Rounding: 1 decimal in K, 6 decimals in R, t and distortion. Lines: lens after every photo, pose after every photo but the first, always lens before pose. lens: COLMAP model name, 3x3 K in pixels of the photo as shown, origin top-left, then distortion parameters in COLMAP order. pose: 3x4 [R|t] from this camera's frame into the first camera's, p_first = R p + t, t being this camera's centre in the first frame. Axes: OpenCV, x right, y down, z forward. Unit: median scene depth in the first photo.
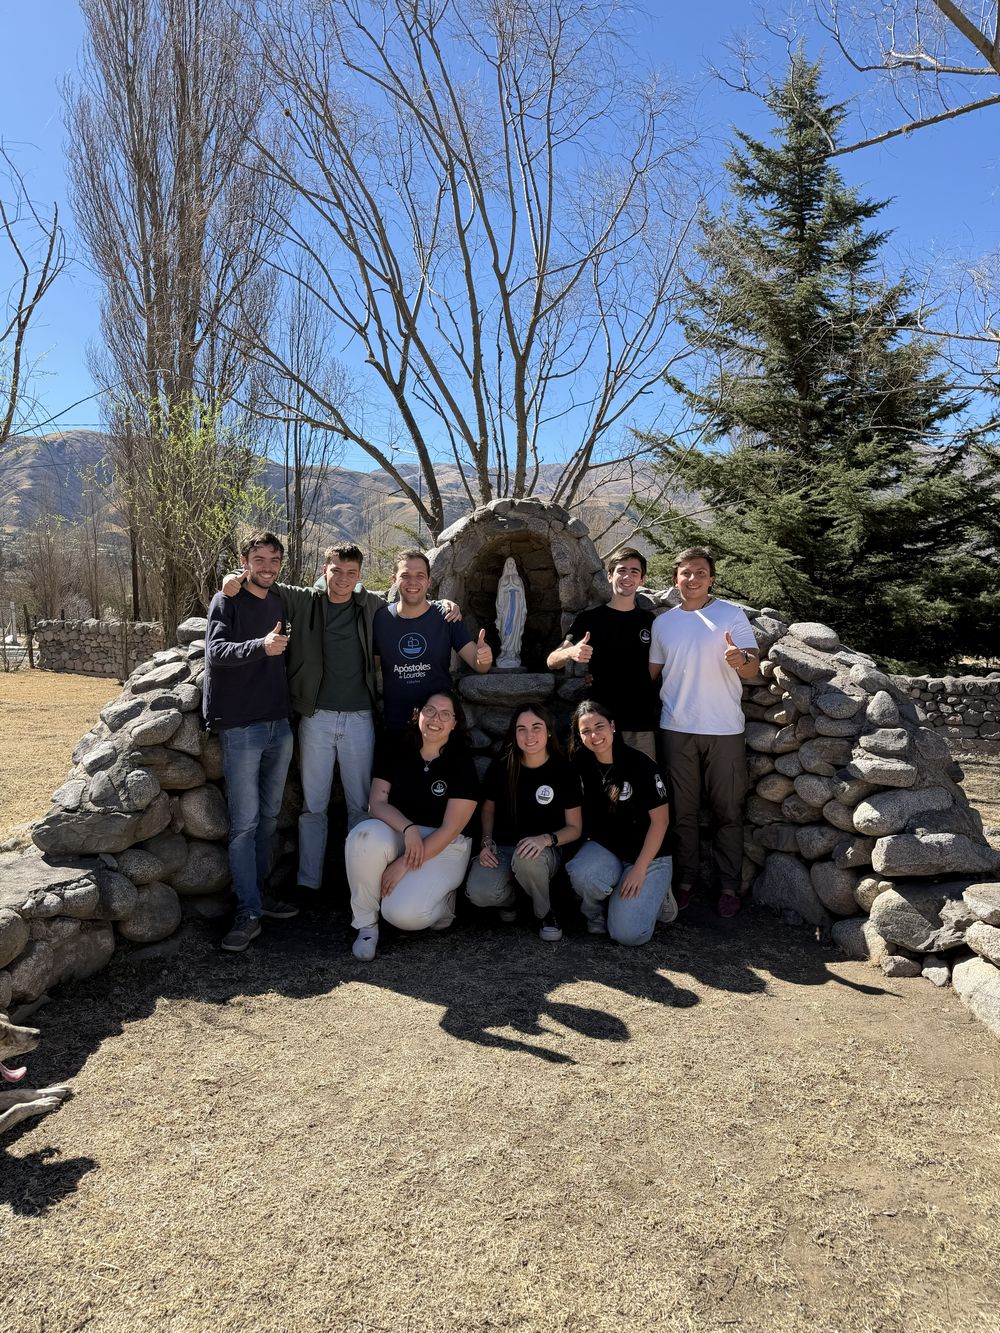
lens RADIAL K [[958.9, 0, 507.5], [0, 958.9, 665.9], [0, 0, 1]] dist [0.034585, -0.040965]
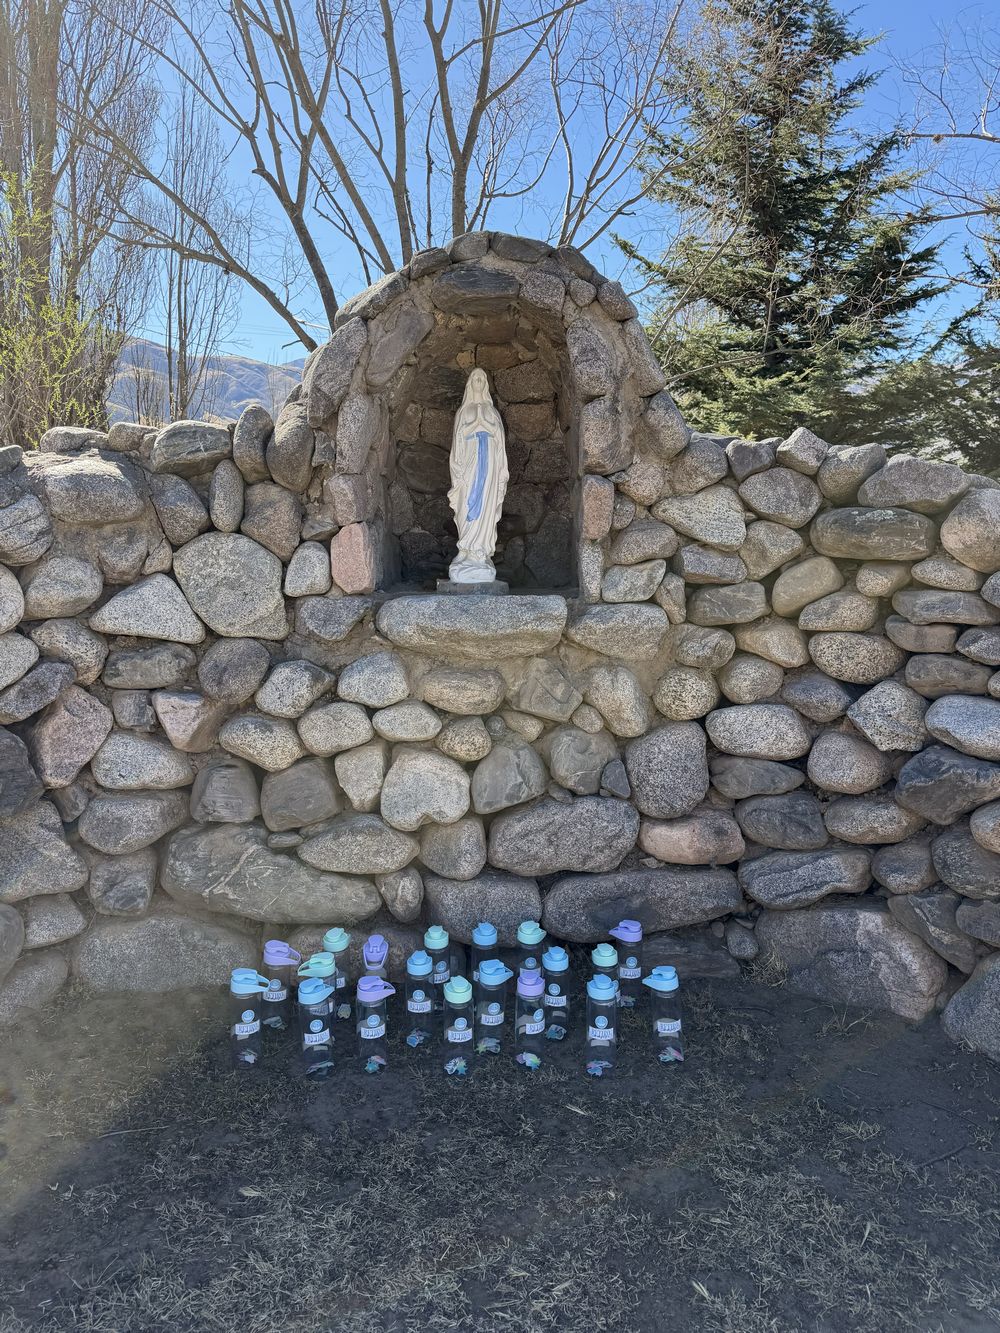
lens RADIAL K [[938.8, 0, 511.1], [0, 938.8, 667.1], [0, 0, 1]] dist [0.053214, -0.049479]
pose [[0.995558, 0.007825, 0.093822, -0.012748], [-0.017051, 0.995046, 0.097941, -0.001056], [-0.092591, -0.099106, 0.990760, 0.230142]]
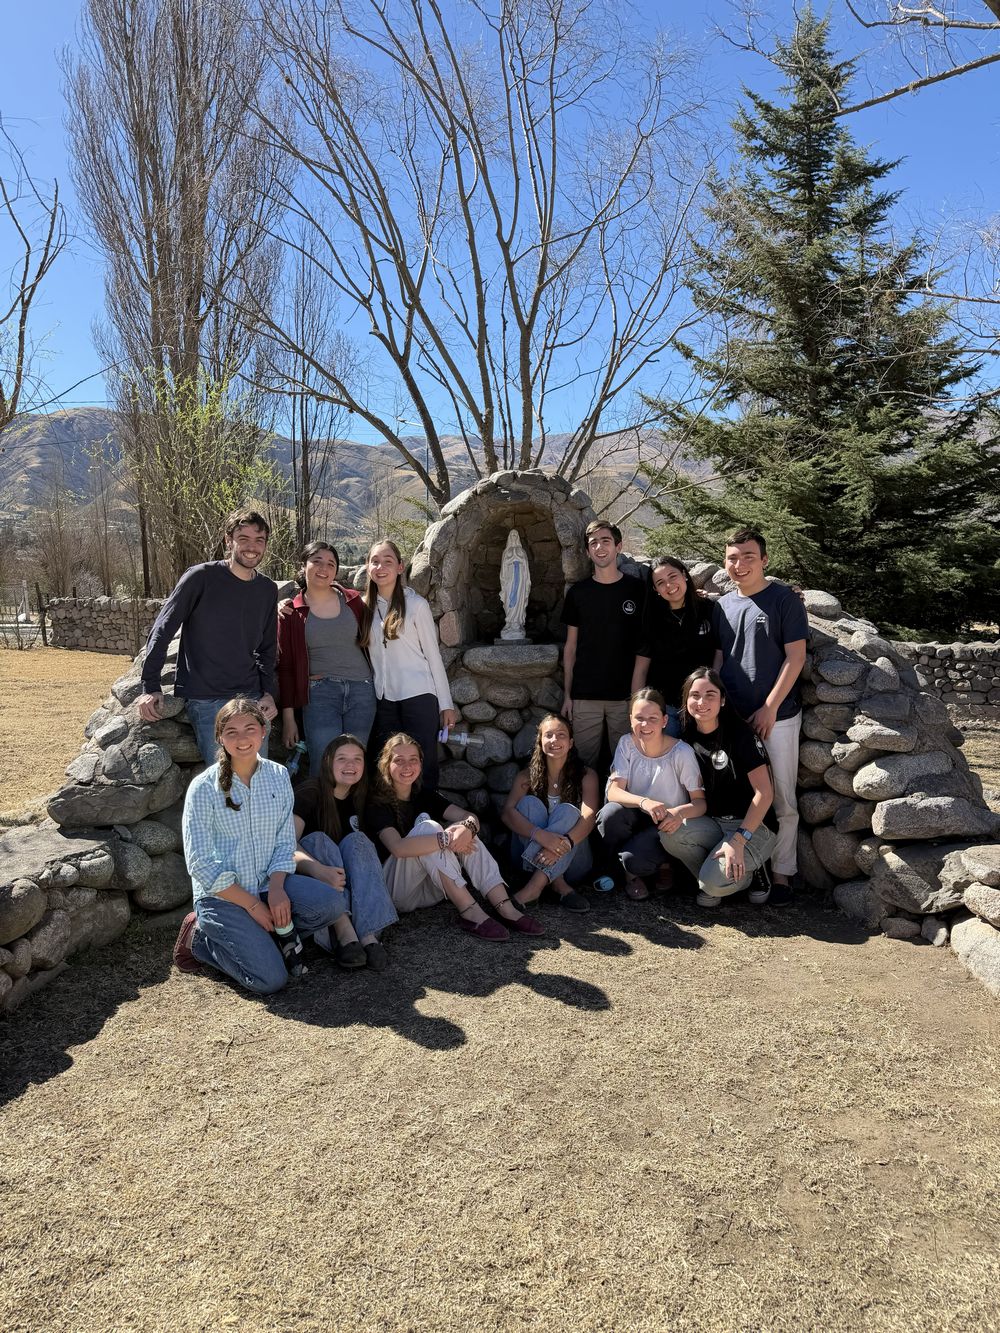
lens RADIAL K [[958.9, 0, 507.6], [0, 958.9, 665.9], [0, 0, 1]] dist [0.034585, -0.040965]
pose [[0.999860, -0.011744, -0.011922, 0.003190], [0.012082, 0.999514, 0.028732, 0.000538], [0.011579, -0.028872, 0.999516, -0.004353]]
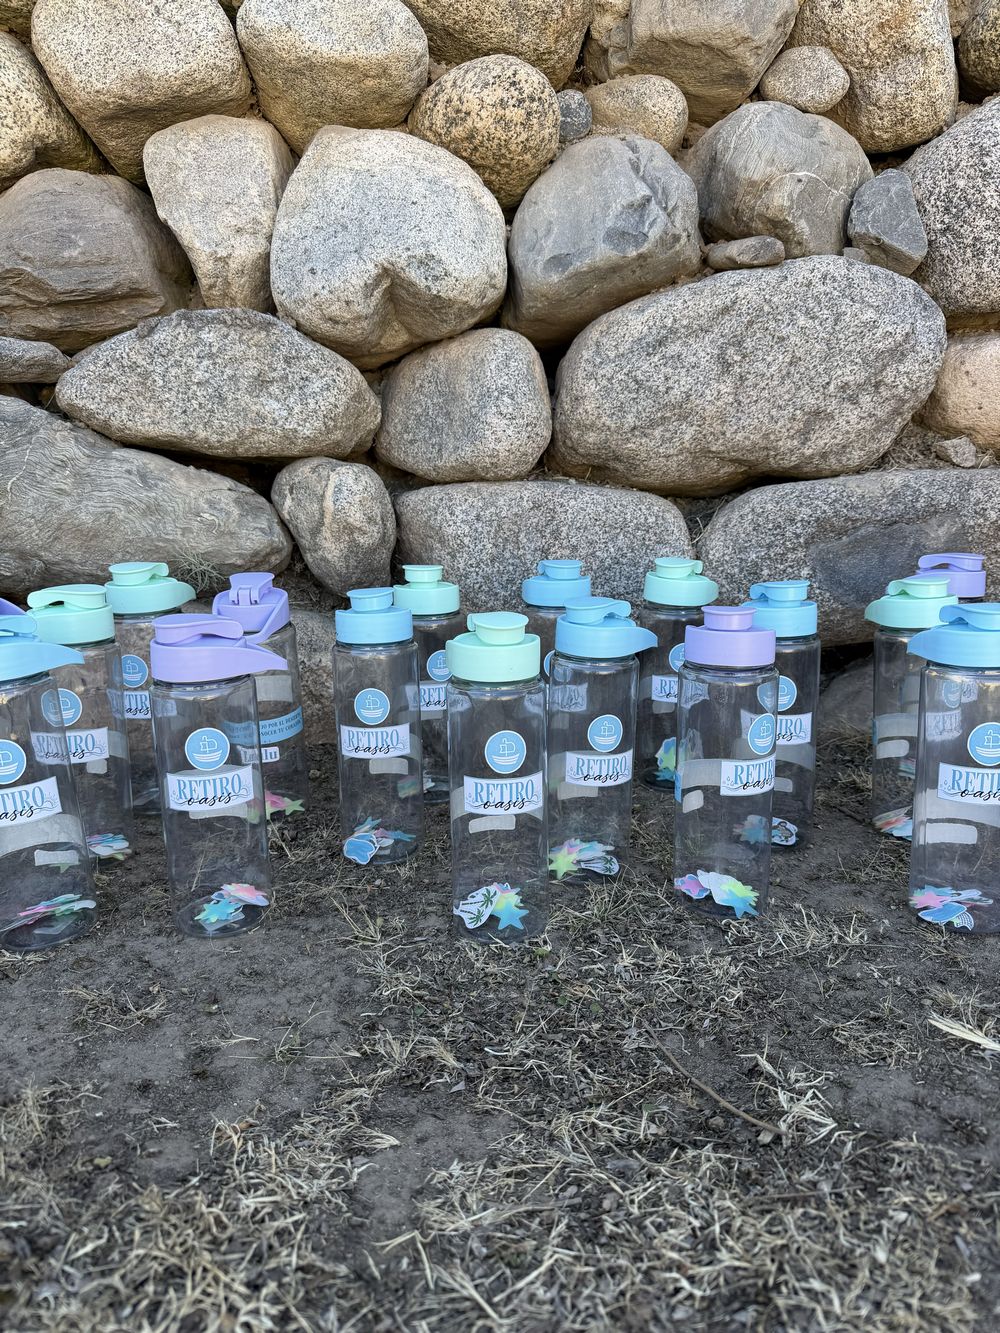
lens RADIAL K [[958.9, 0, 511.5], [0, 958.9, 688.2], [0, 0, 1]] dist [0.034585, -0.040965]
pose [[0.996473, -0.013107, 0.082879, -0.008434], [-0.001428, 0.984932, 0.172934, 0.079780], [-0.083896, -0.172442, 0.981440, 0.365258]]
